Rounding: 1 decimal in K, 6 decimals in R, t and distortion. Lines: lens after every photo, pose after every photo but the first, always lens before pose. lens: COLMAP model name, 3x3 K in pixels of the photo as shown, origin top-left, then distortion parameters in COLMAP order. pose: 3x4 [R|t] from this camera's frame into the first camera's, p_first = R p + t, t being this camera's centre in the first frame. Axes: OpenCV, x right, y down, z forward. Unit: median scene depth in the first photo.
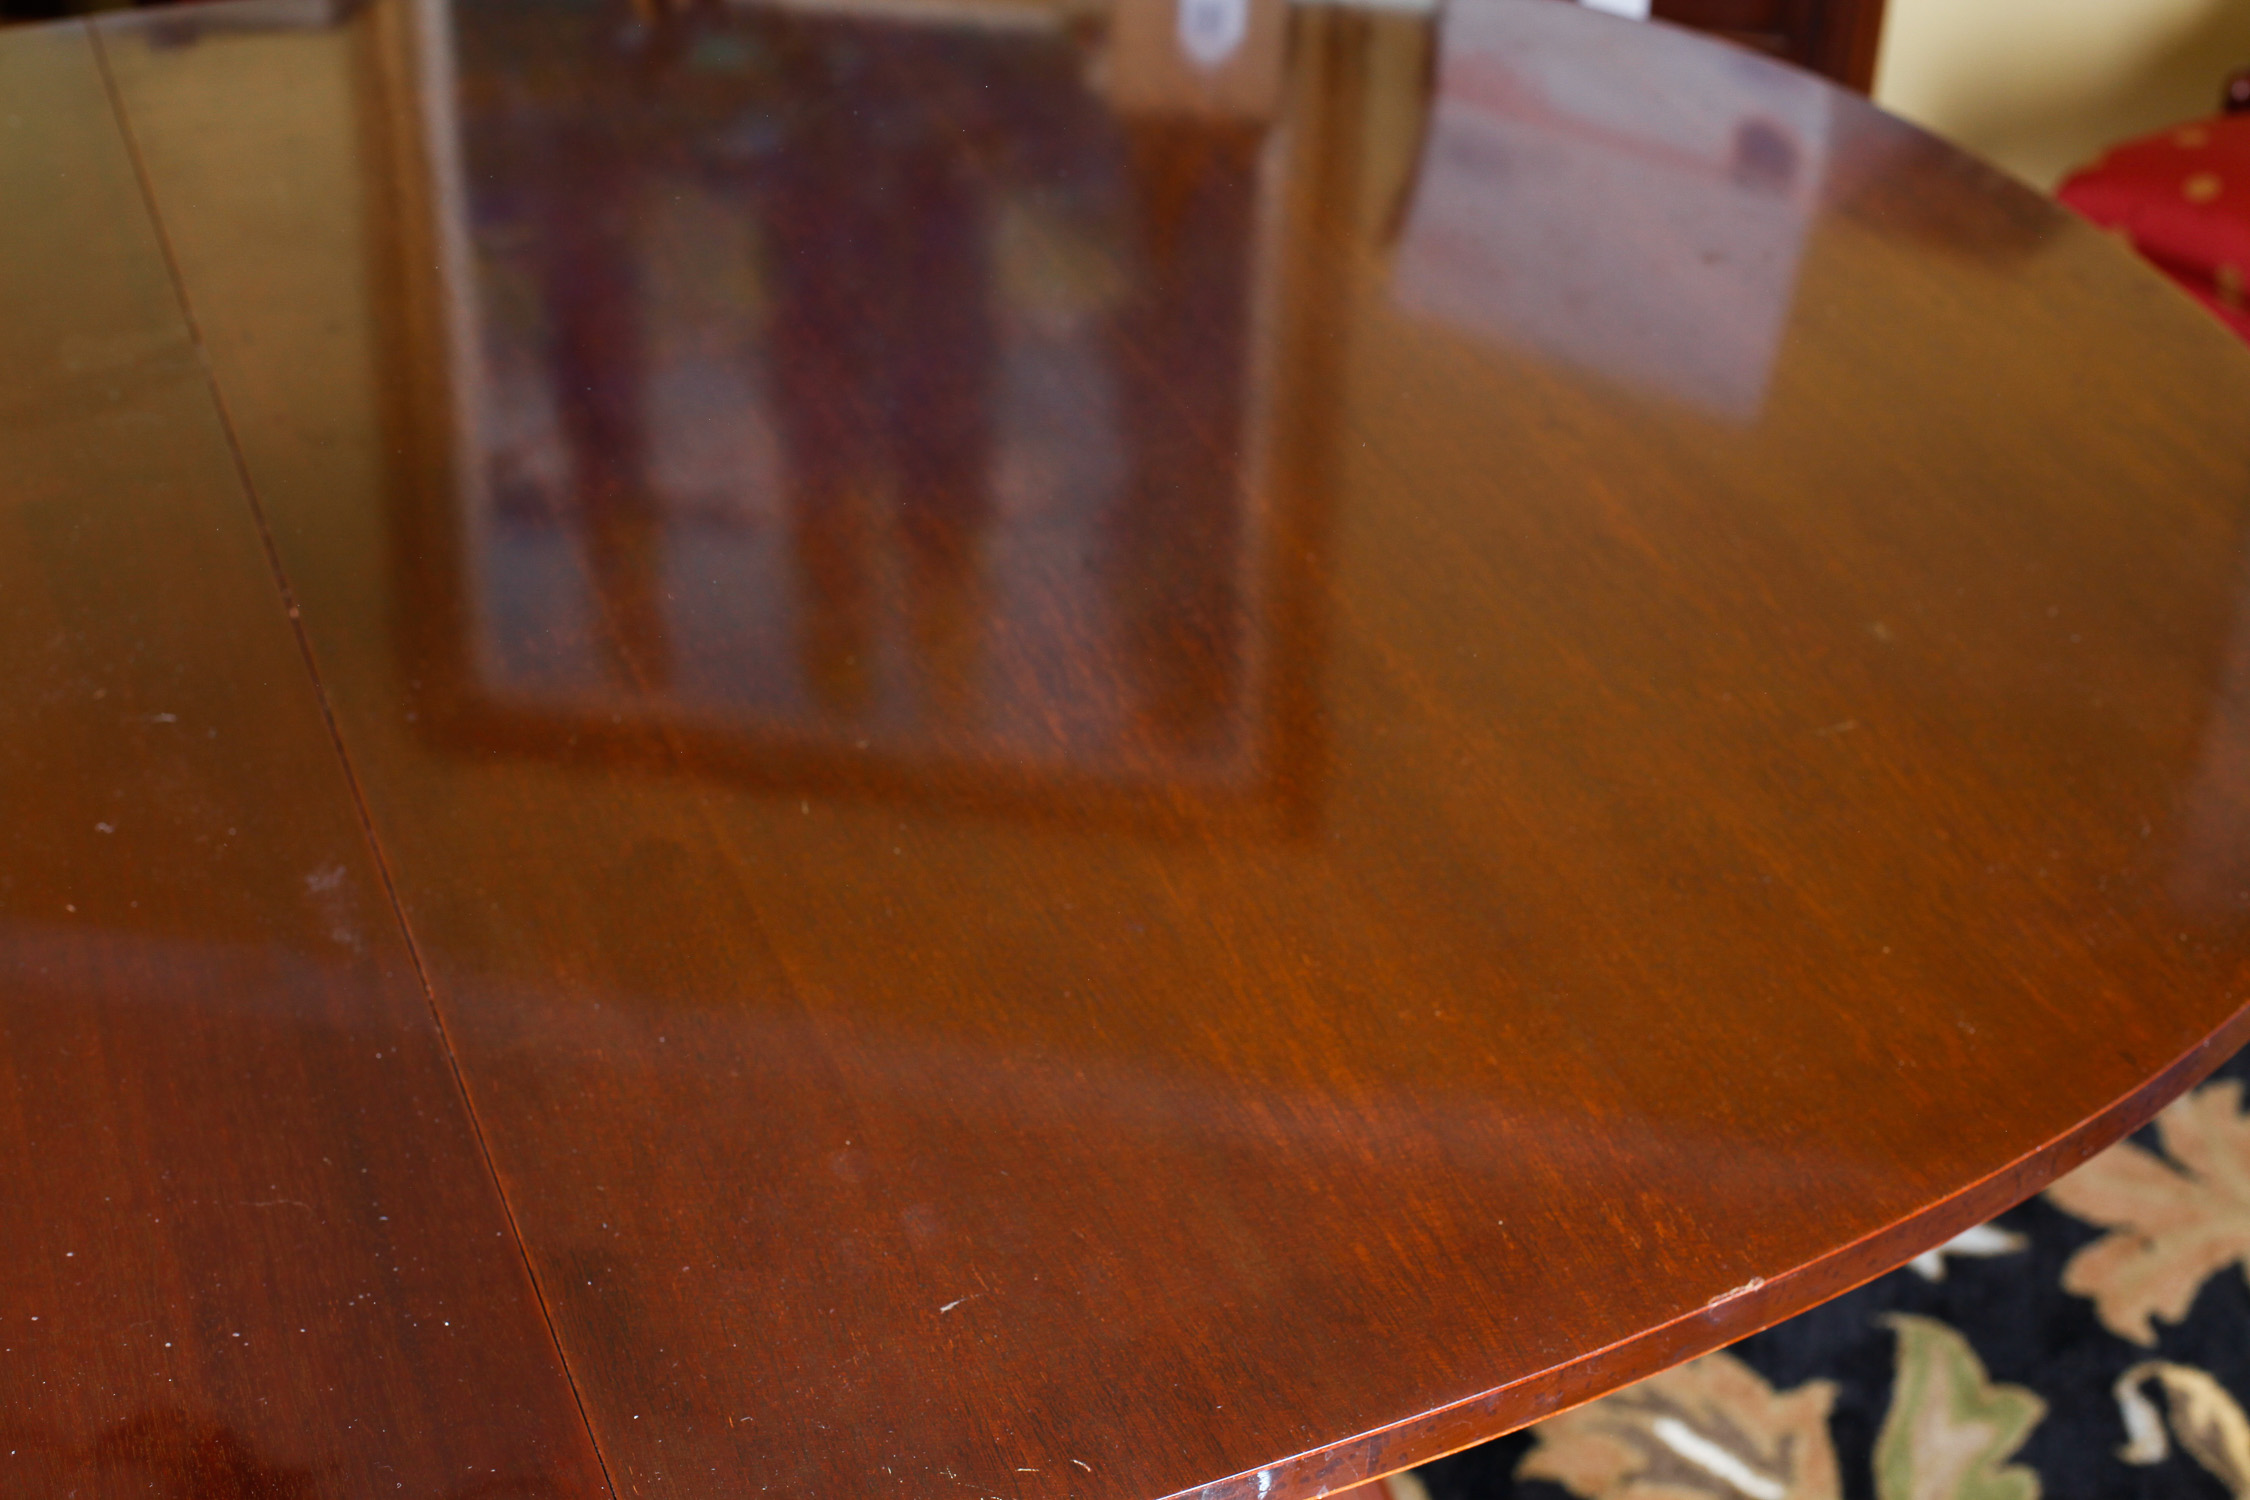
lens RADIAL K [[3428.0, 0, 1125.0], [0, 3428.0, 750.0], [0, 0, 1]] dist [-0.163185, 0.025721]
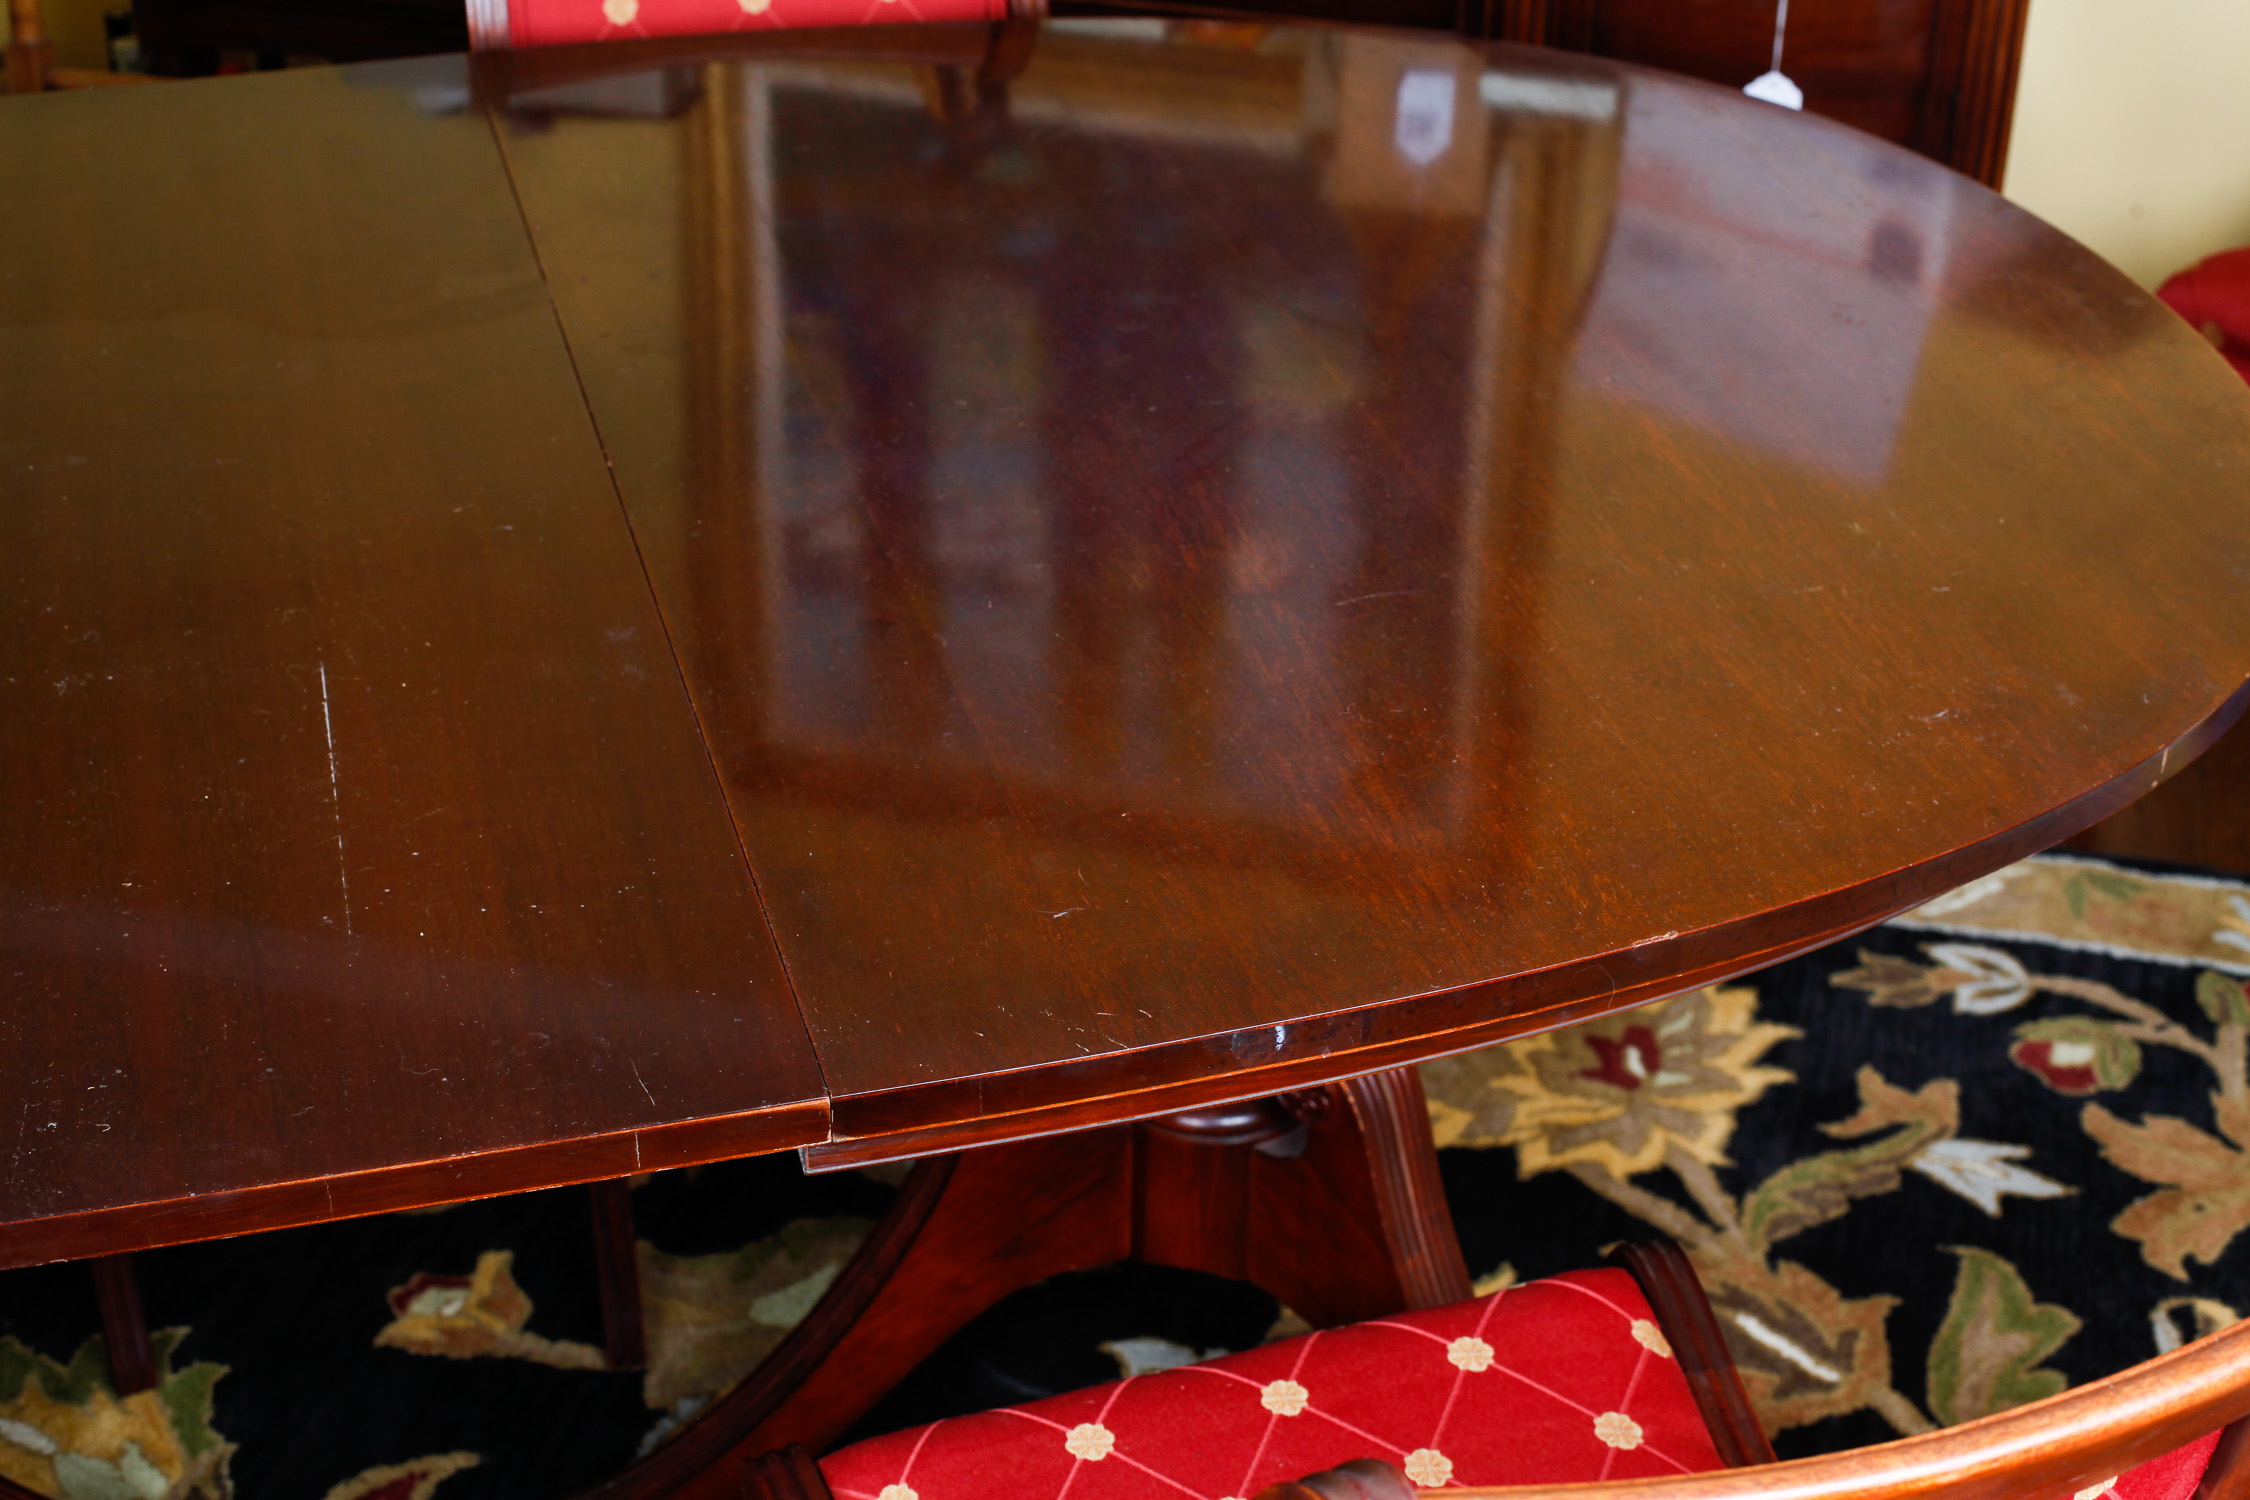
lens RADIAL K [[3331.7, 0, 1125.0], [0, 3331.7, 750.0], [0, 0, 1]] dist [-0.158485, 0.161780]
pose [[0.995327, 0.043528, -0.086191, 0.038900], [-0.048238, 0.997411, -0.053337, 0.077481], [0.083647, 0.057246, 0.994850, -0.141256]]
